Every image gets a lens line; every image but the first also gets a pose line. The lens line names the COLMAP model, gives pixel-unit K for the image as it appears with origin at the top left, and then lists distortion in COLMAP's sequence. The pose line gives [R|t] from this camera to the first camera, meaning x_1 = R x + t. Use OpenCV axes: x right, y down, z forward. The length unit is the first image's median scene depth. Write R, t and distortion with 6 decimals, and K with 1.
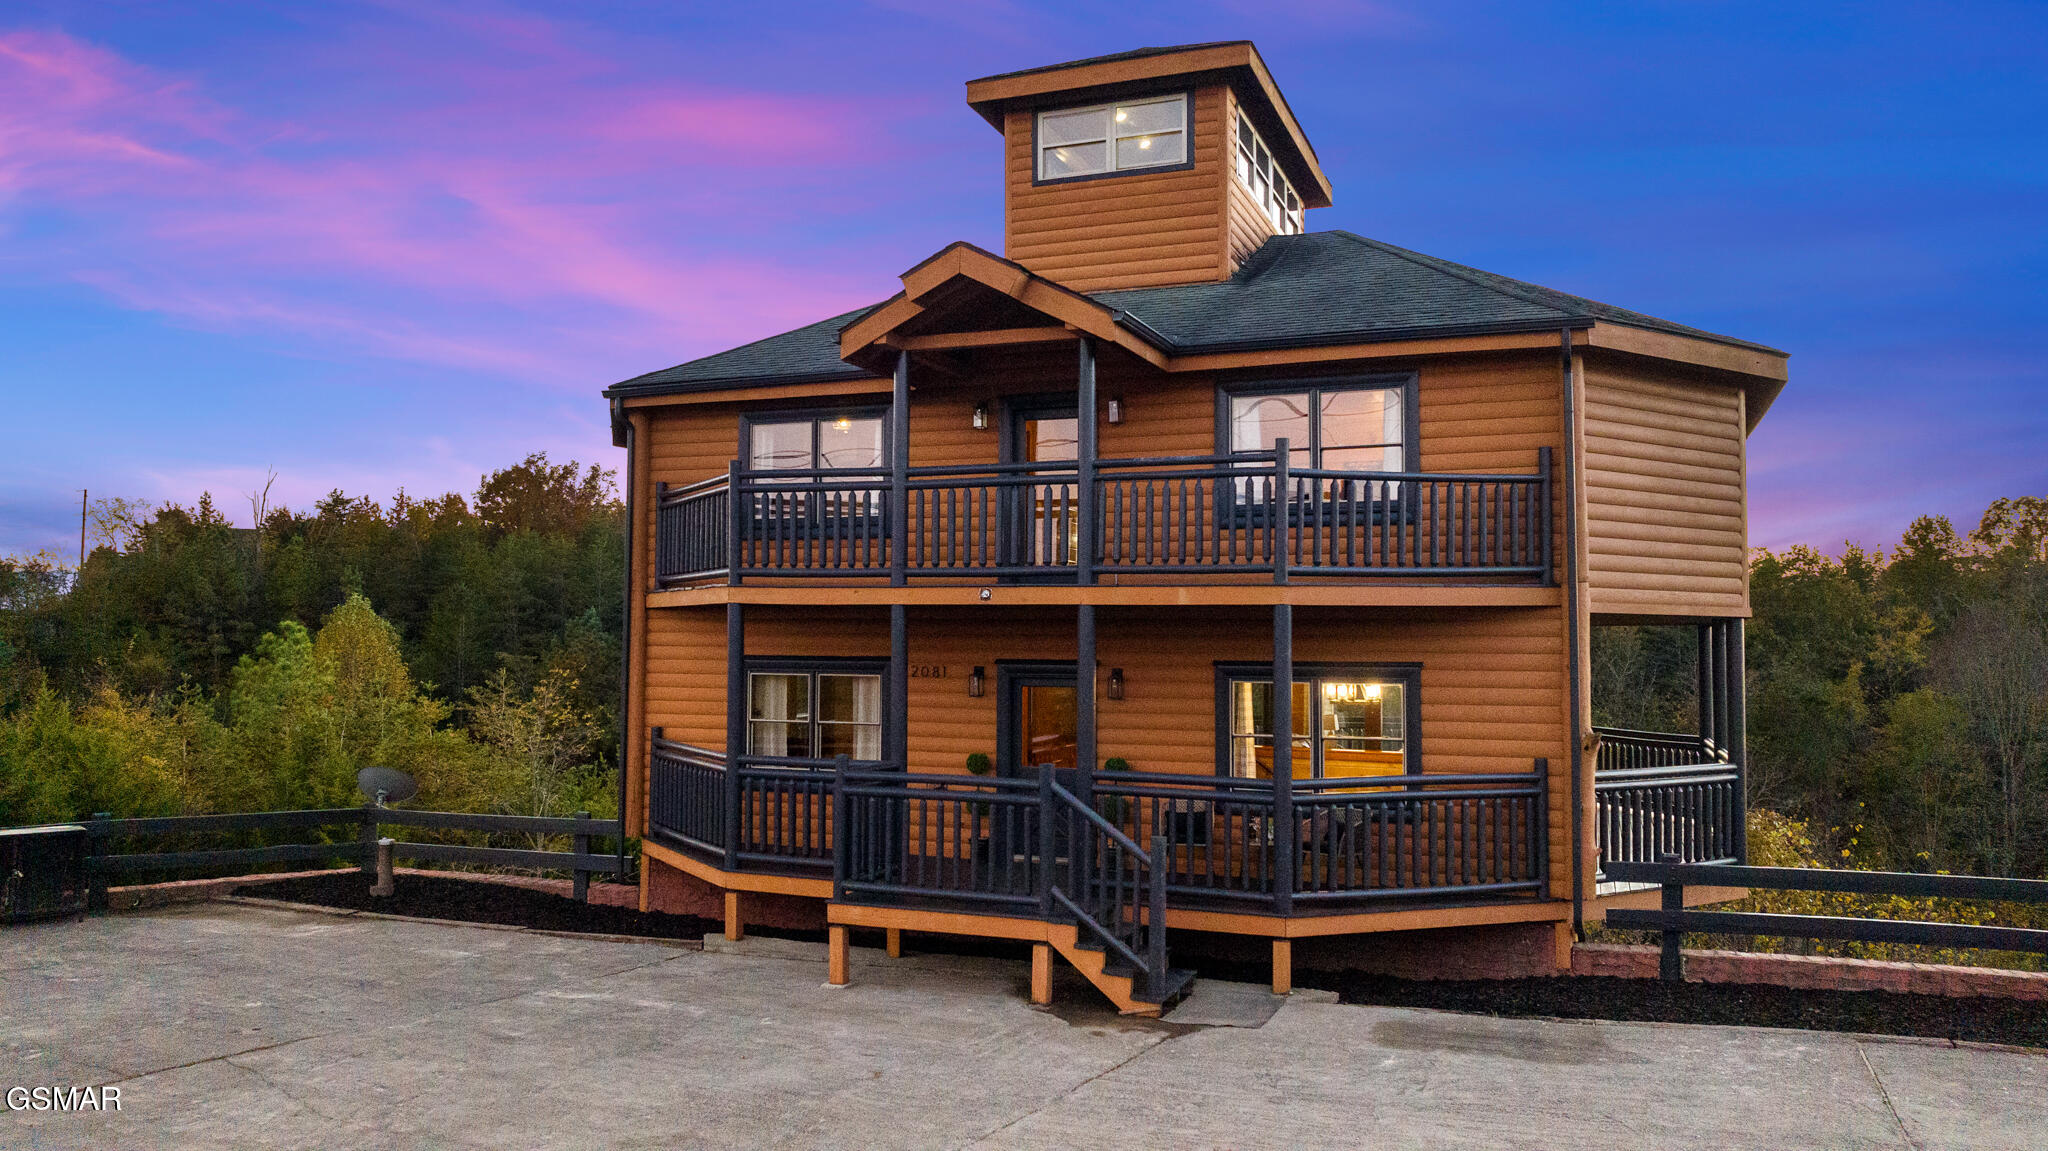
lens RADIAL K [[1436.7, 0, 1024.0], [0, 1436.7, 575.5], [0, 0, 1]] dist [-0.015731, 0.001119]
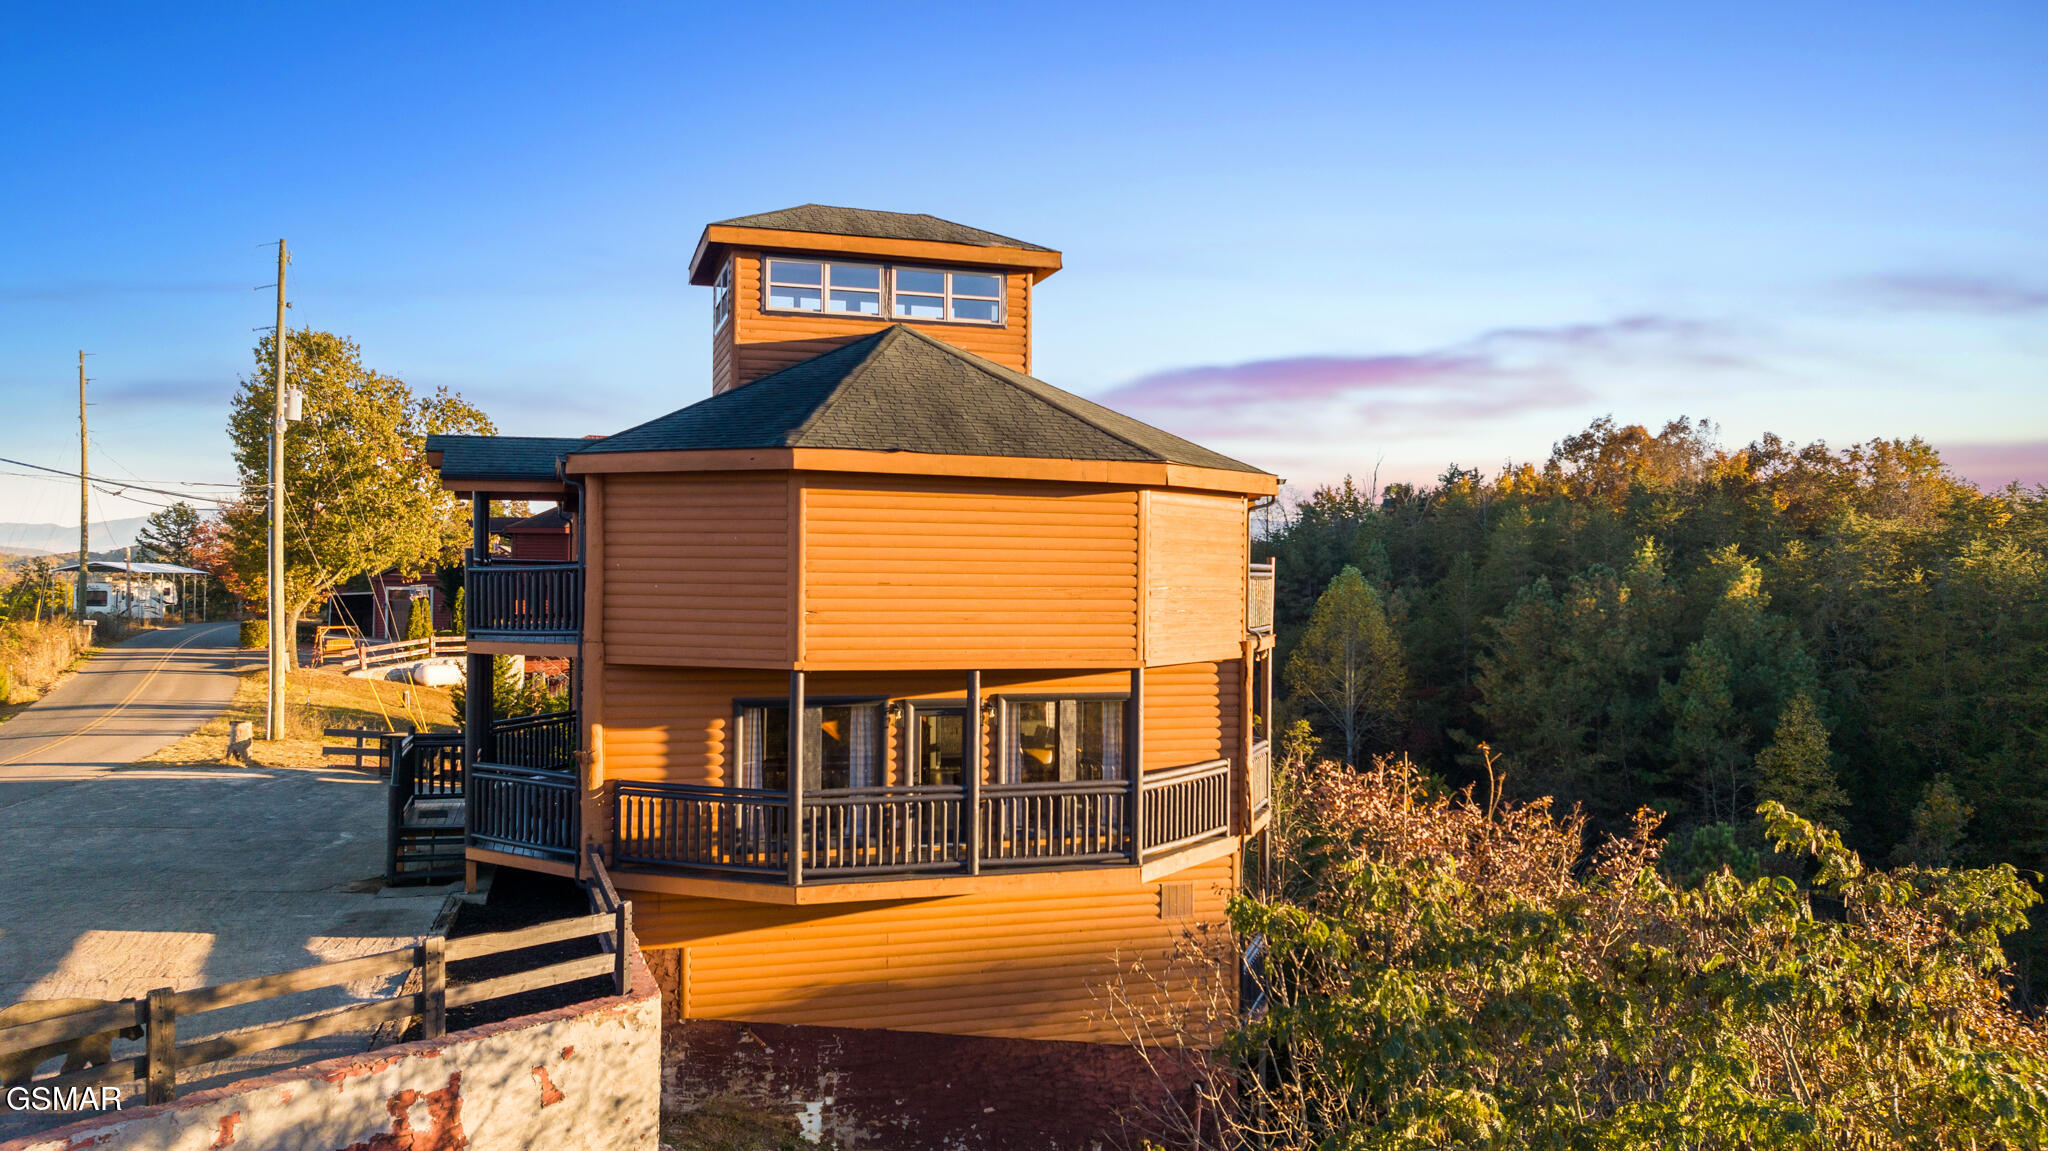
lens RADIAL K [[1436.7, 0, 1024.0], [0, 1436.7, 575.5], [0, 0, 1]] dist [-0.015731, 0.001119]
pose [[0.631131, -0.005840, -0.775654, 1.596291], [0.034287, 0.999204, 0.020375, -0.083511], [0.774918, -0.039454, 0.630829, 0.612044]]
